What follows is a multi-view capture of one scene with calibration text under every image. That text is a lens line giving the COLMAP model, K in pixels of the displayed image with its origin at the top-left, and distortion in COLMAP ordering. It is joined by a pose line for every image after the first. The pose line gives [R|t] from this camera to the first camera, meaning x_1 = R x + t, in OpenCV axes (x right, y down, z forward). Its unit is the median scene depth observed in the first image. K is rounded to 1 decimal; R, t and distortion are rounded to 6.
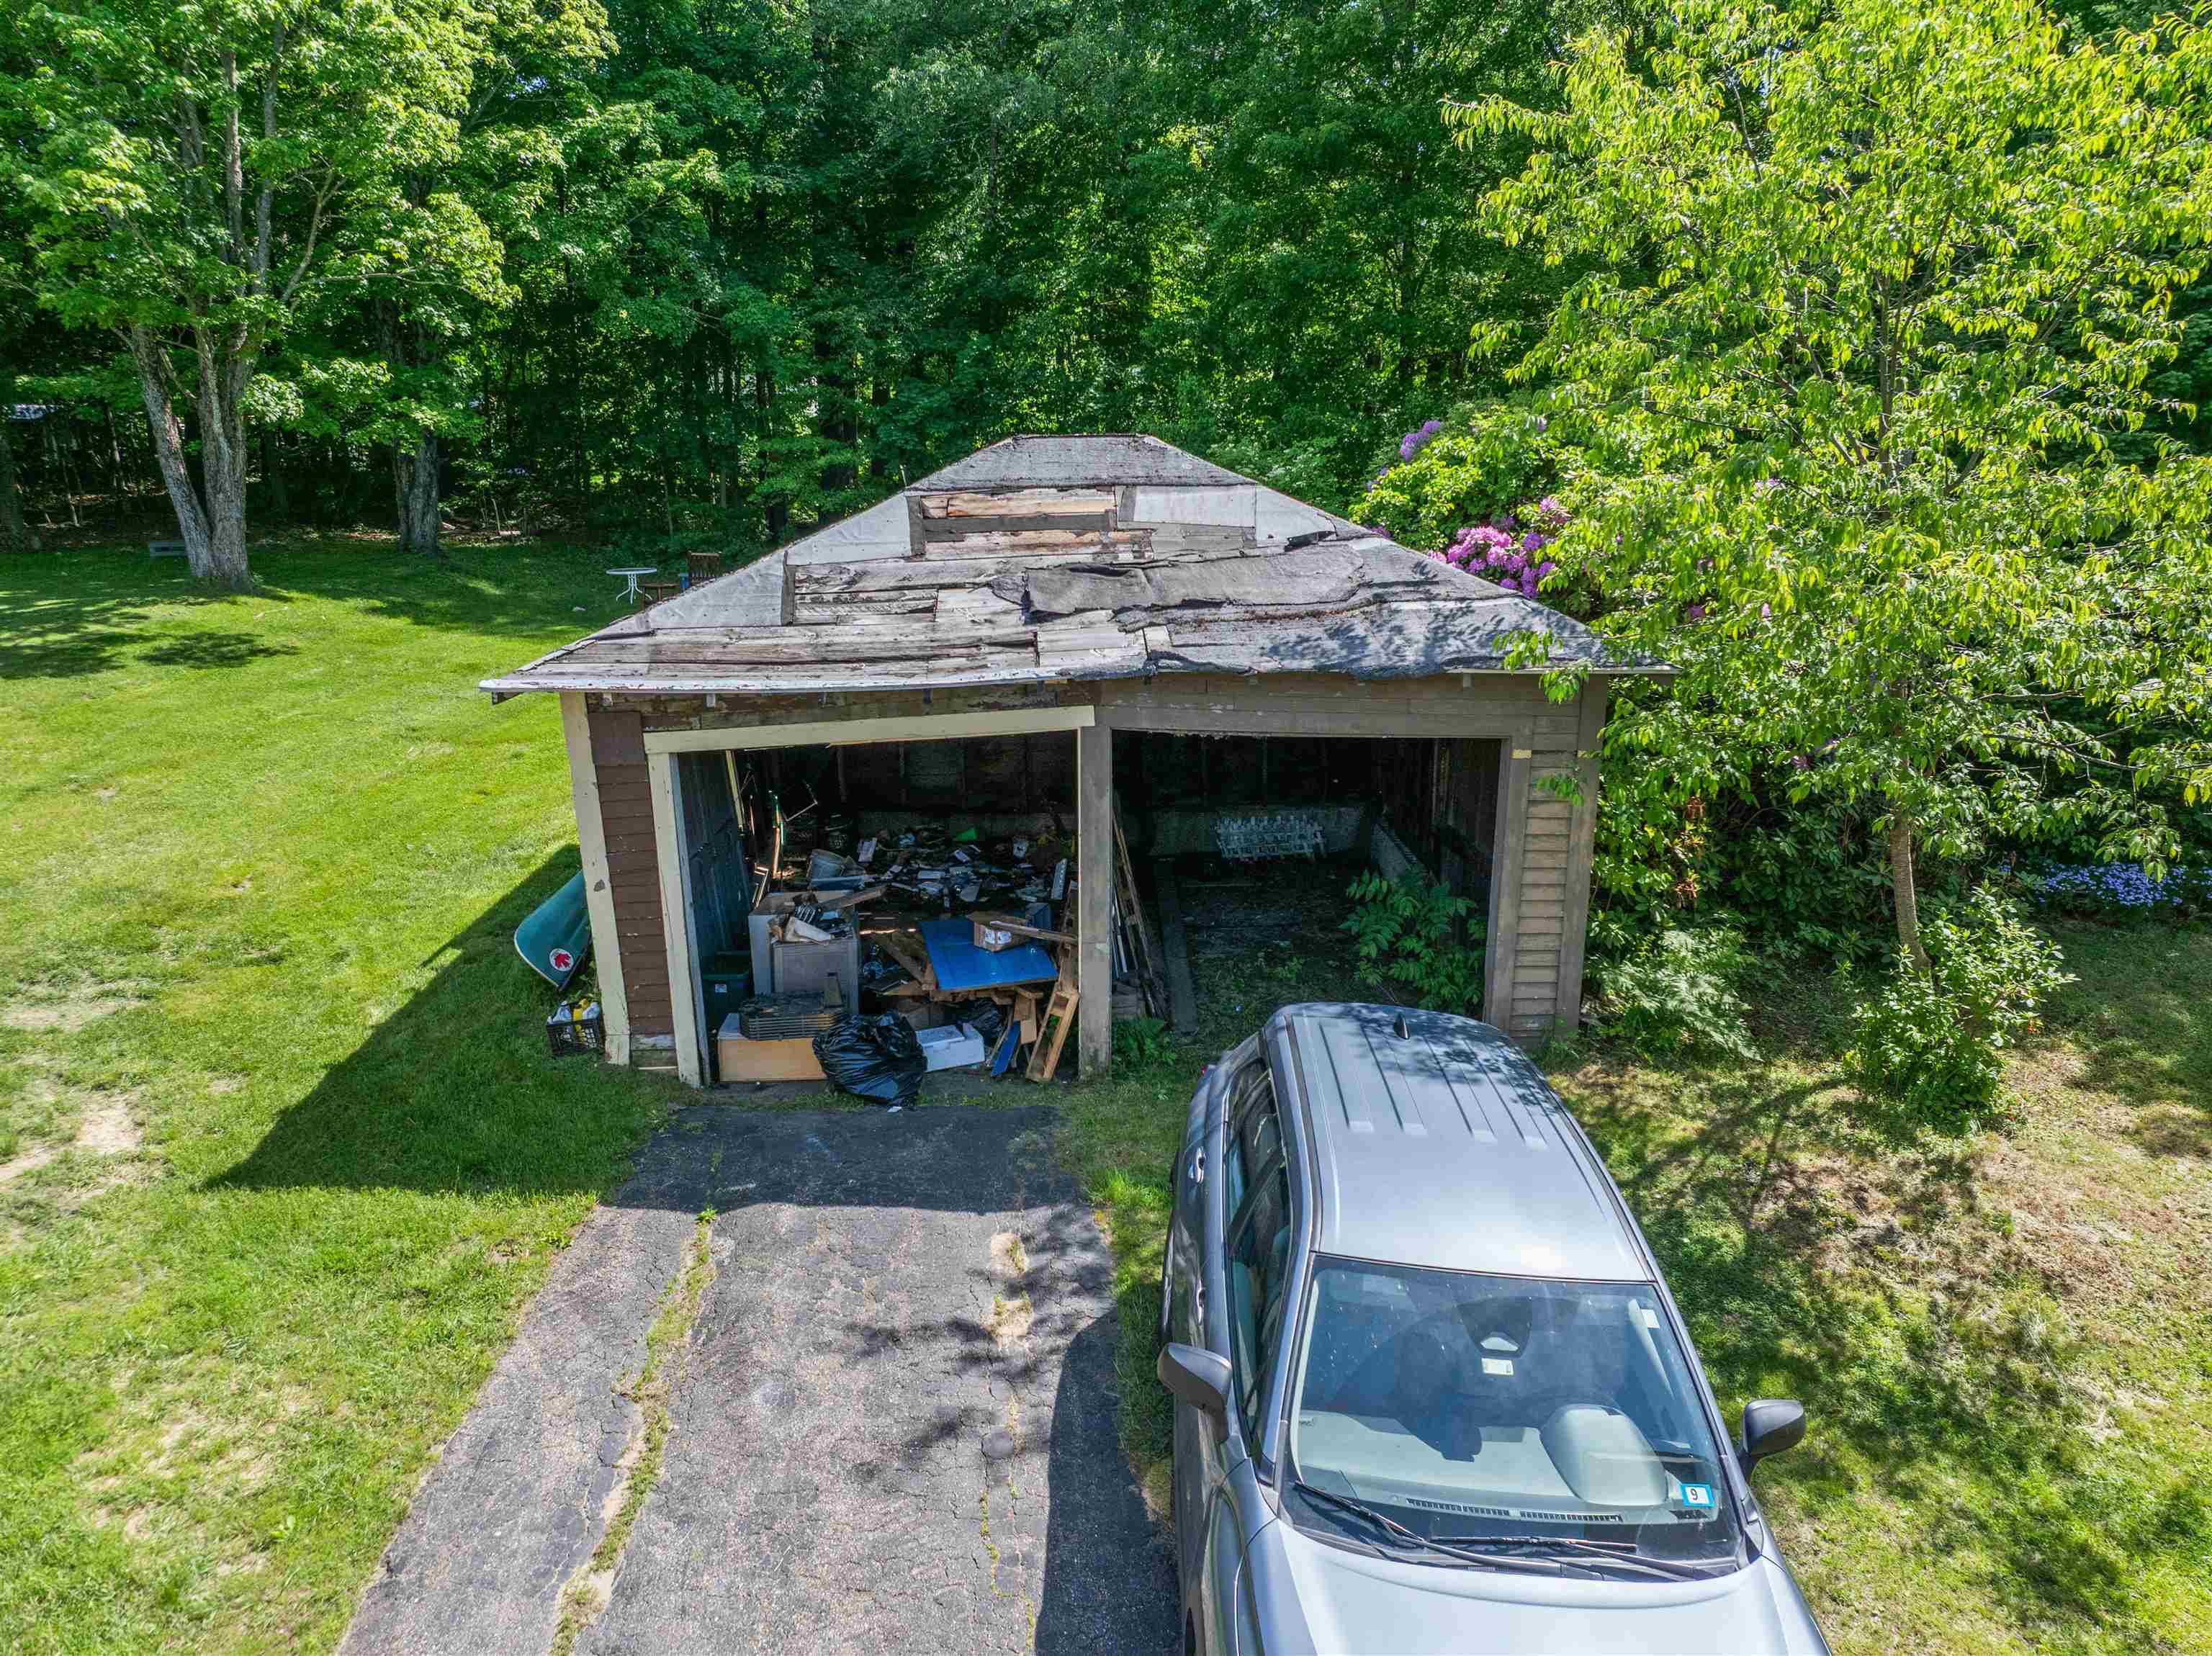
lens RADIAL K [[1548.4, 0, 1104.7], [0, 1548.4, 832.8], [0, 0, 1]] dist [-0.037053, 0.006906]
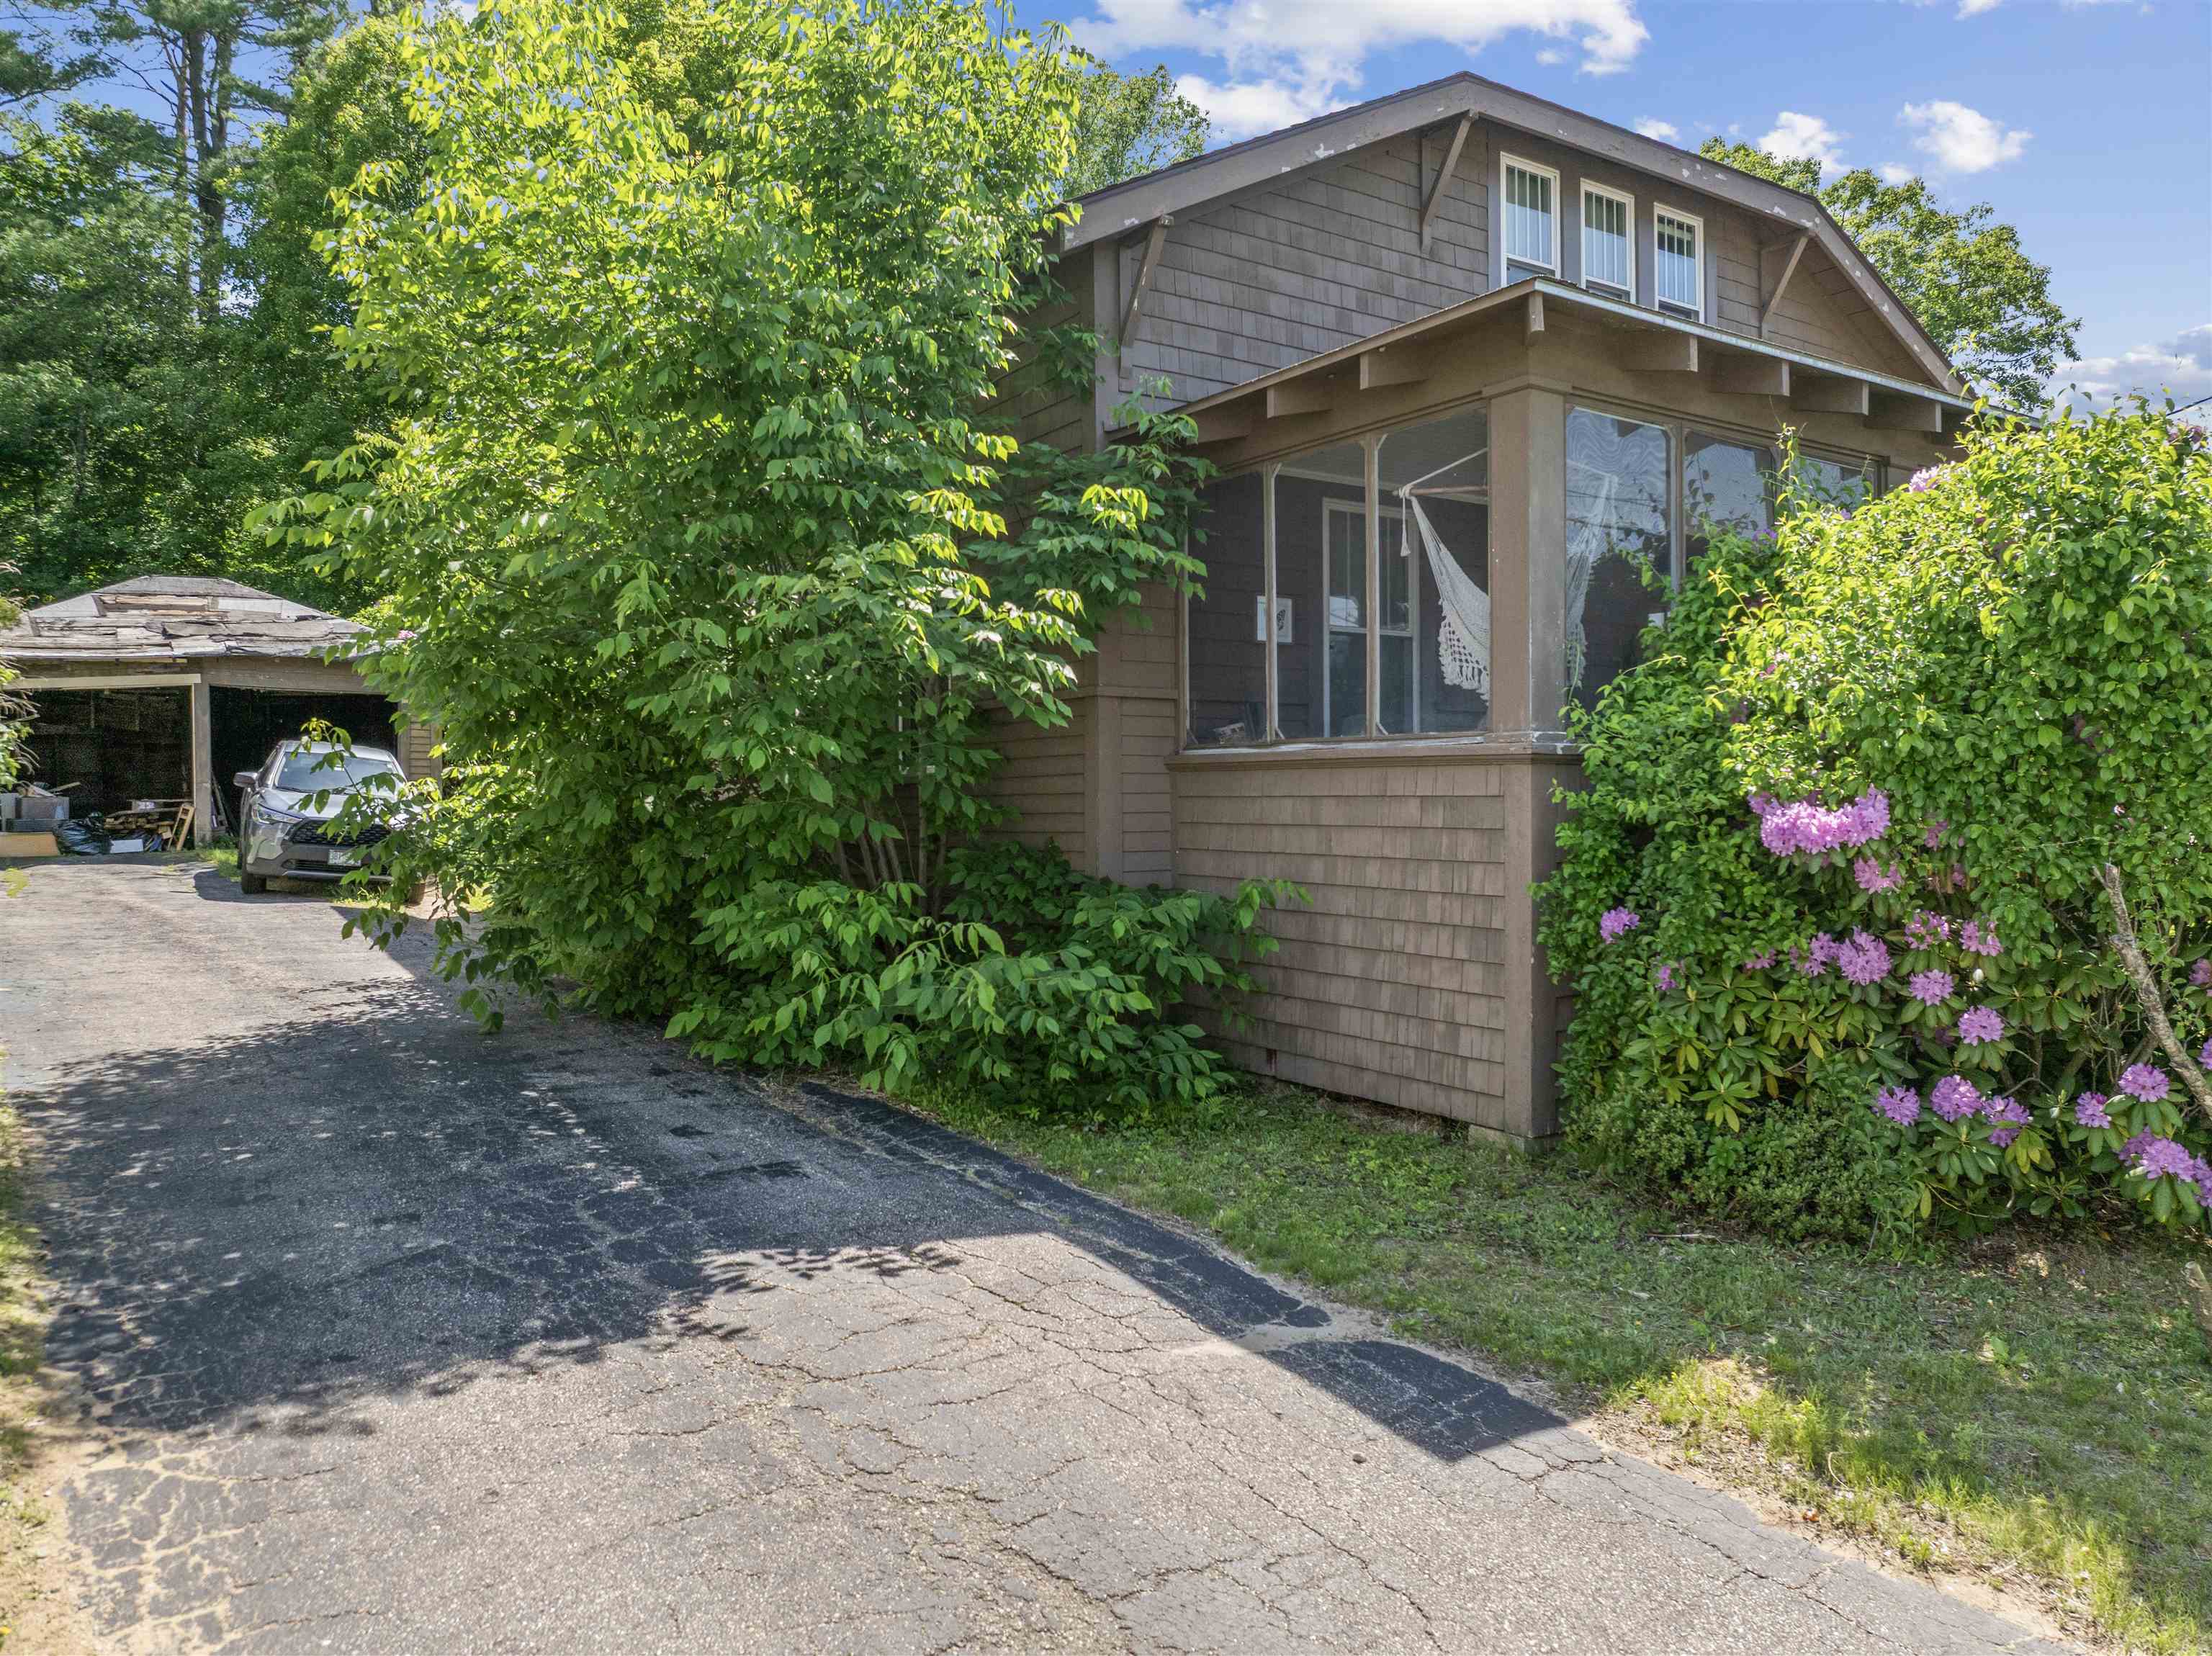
lens RADIAL K [[1548.4, 0, 1106.4], [0, 1548.4, 830.2], [0, 0, 1]] dist [-0.037053, 0.006906]
pose [[0.855869, -0.020762, 0.516777, -0.030918], [0.124814, 0.977952, -0.167424, 0.647275], [-0.501907, 0.207794, 0.839590, -1.419893]]
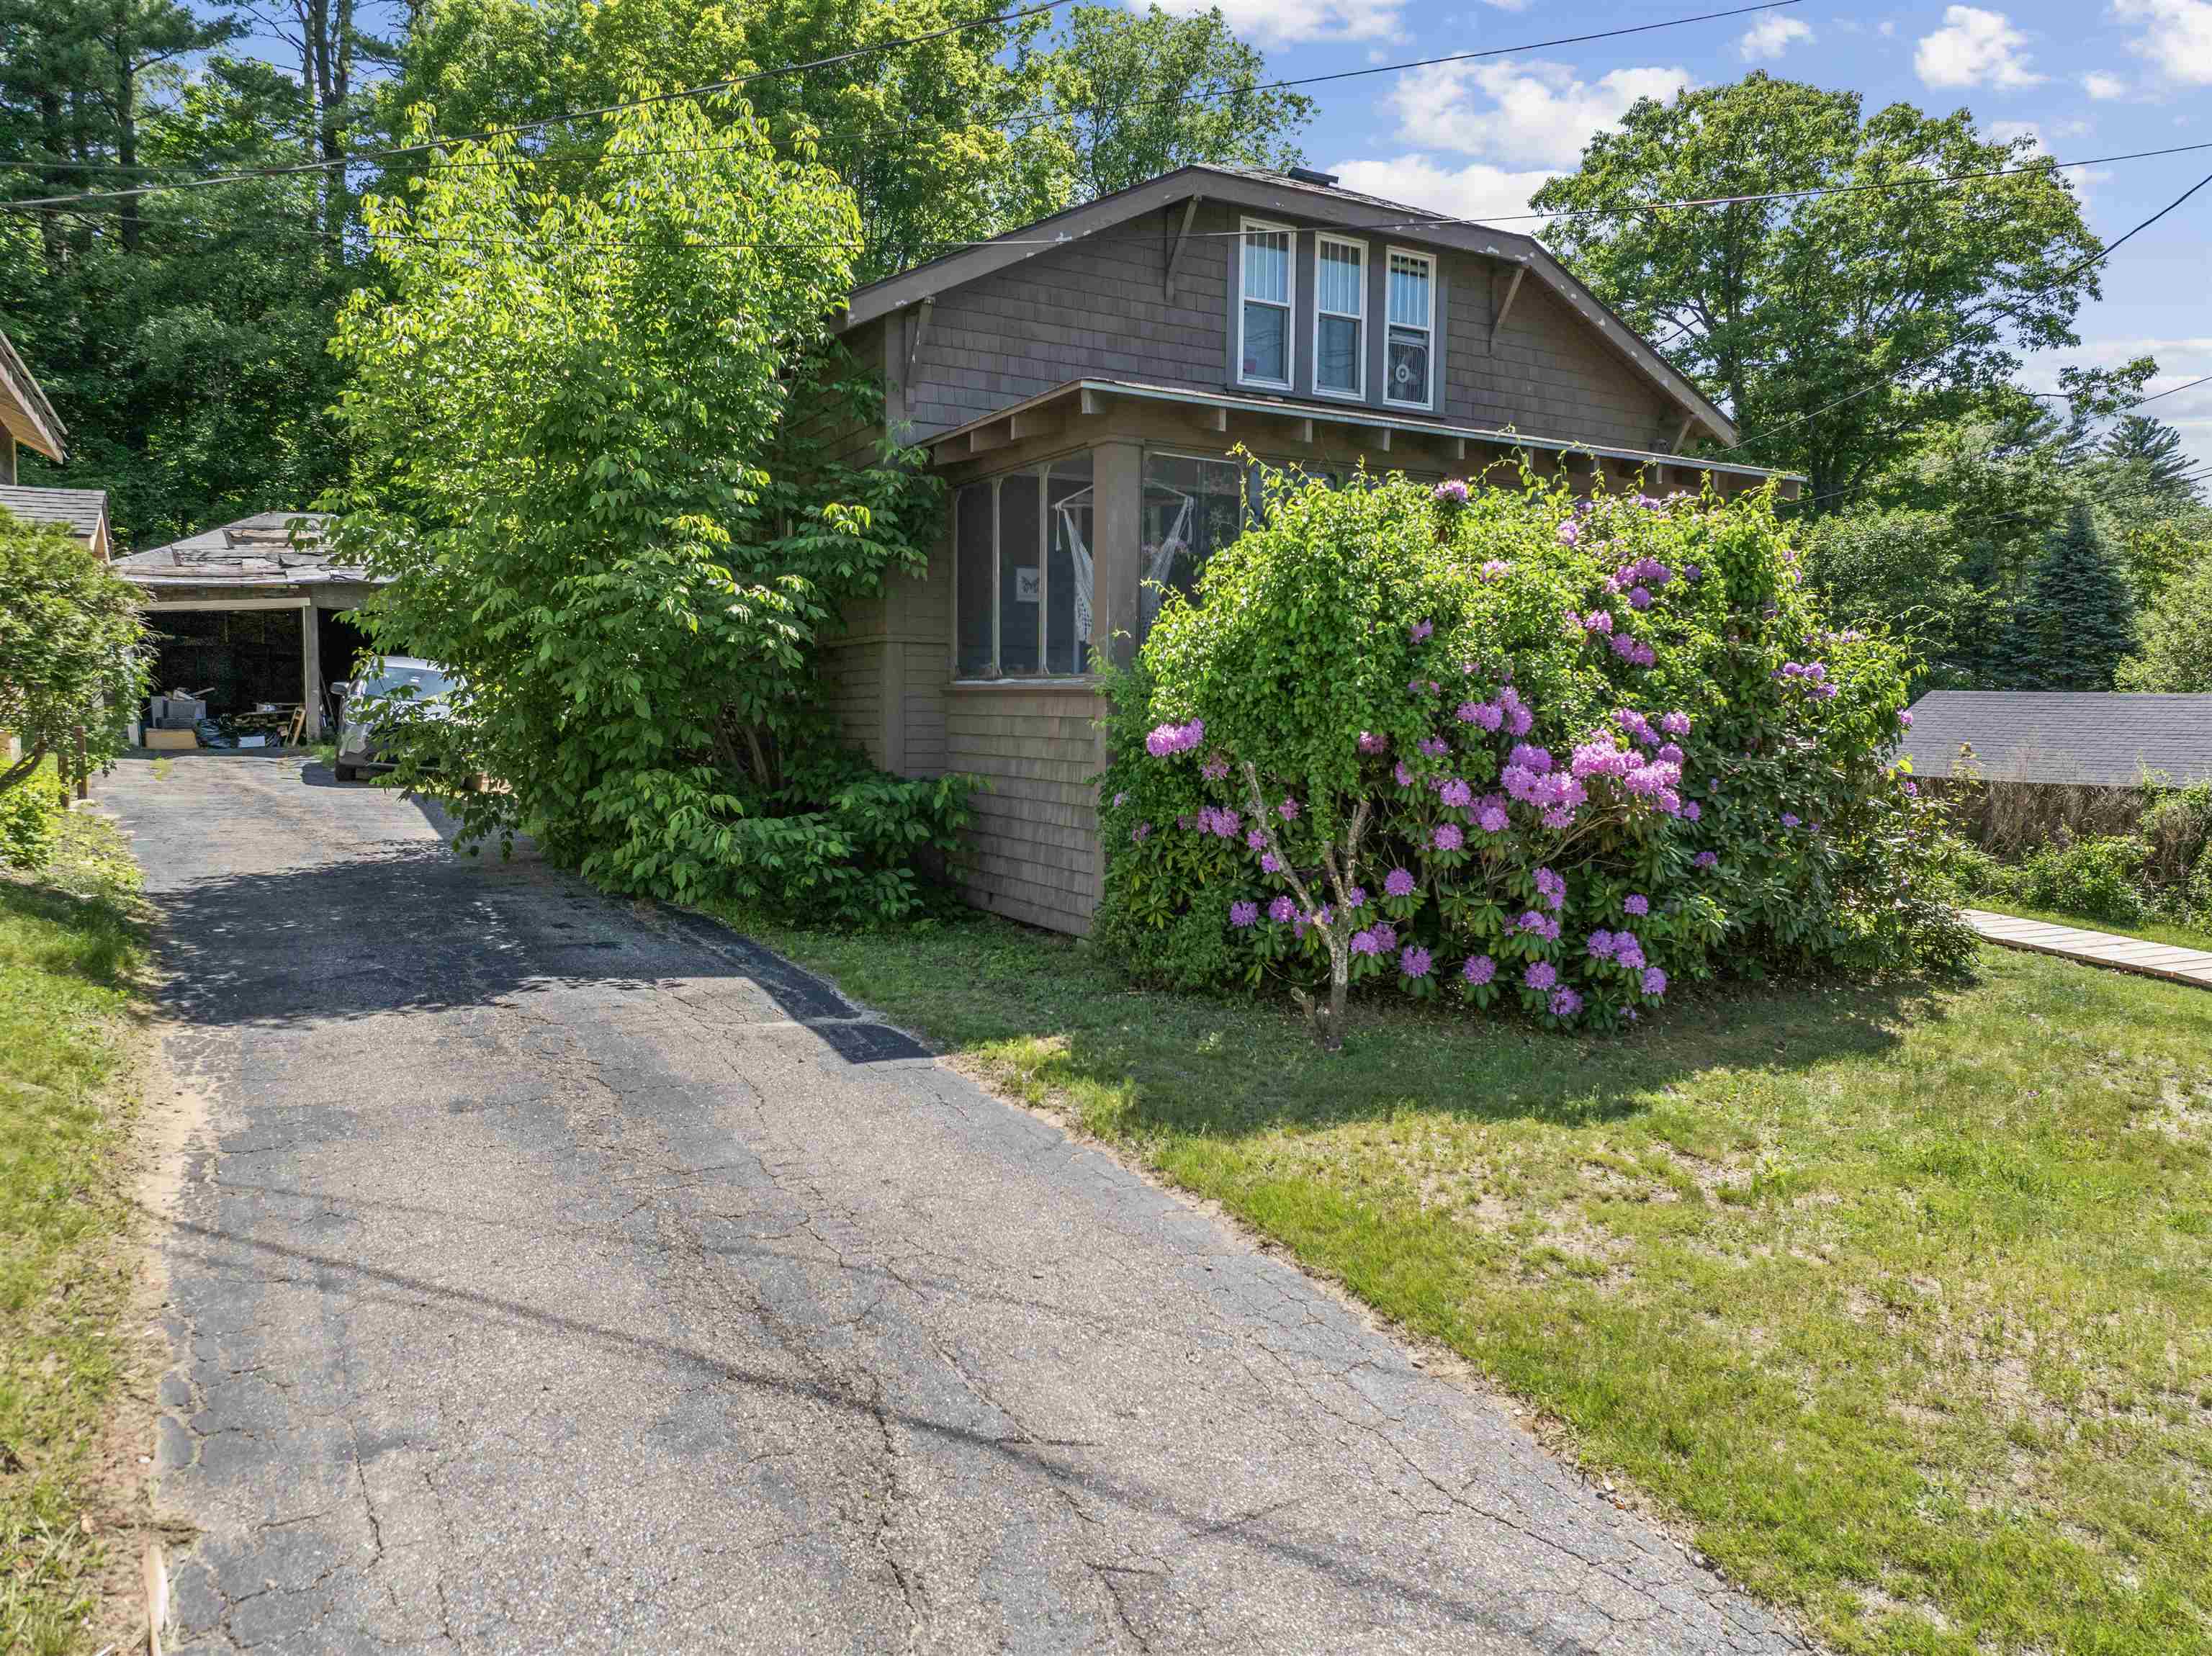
lens RADIAL K [[1548.4, 0, 1092.0], [0, 1548.4, 824.2], [0, 0, 1]] dist [-0.037053, 0.006906]
pose [[0.895214, -0.027843, 0.444766, 0.013747], [0.093288, 0.987642, -0.125940, 0.733302], [-0.435763, 0.154235, 0.886748, -1.809380]]
